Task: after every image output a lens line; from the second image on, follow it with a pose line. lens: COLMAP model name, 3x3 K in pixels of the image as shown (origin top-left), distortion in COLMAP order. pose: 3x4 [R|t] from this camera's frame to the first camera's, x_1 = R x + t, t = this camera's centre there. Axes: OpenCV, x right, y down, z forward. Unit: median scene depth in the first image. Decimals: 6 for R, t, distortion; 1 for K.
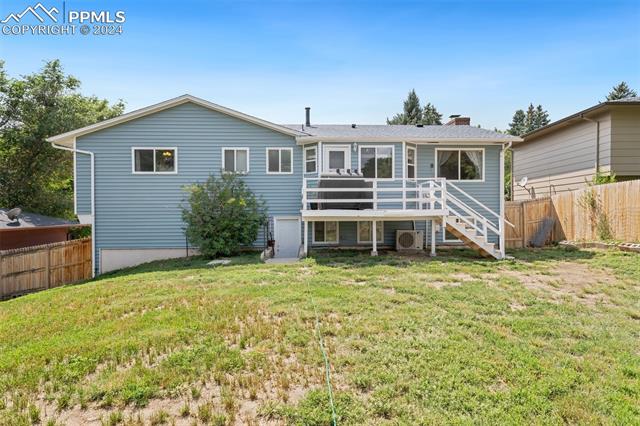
lens RADIAL K [[385.7, 0, 320.3], [0, 385.7, 214.9], [0, 0, 1]] dist [-0.003029, -0.001558]
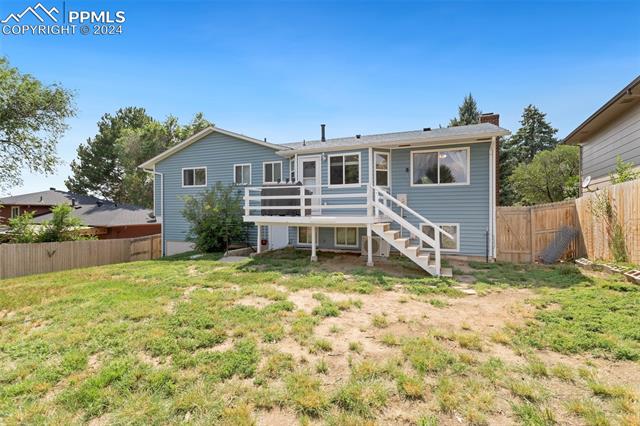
lens RADIAL K [[302.1, 0, 319.6], [0, 302.1, 211.8], [0, 0, 1]] dist [0.007688, -0.001733]
pose [[0.901956, 0.006249, -0.431784, 0.438436], [-0.009966, 0.999930, -0.006346, -0.016879], [0.431714, 0.010027, 0.901955, 0.235760]]
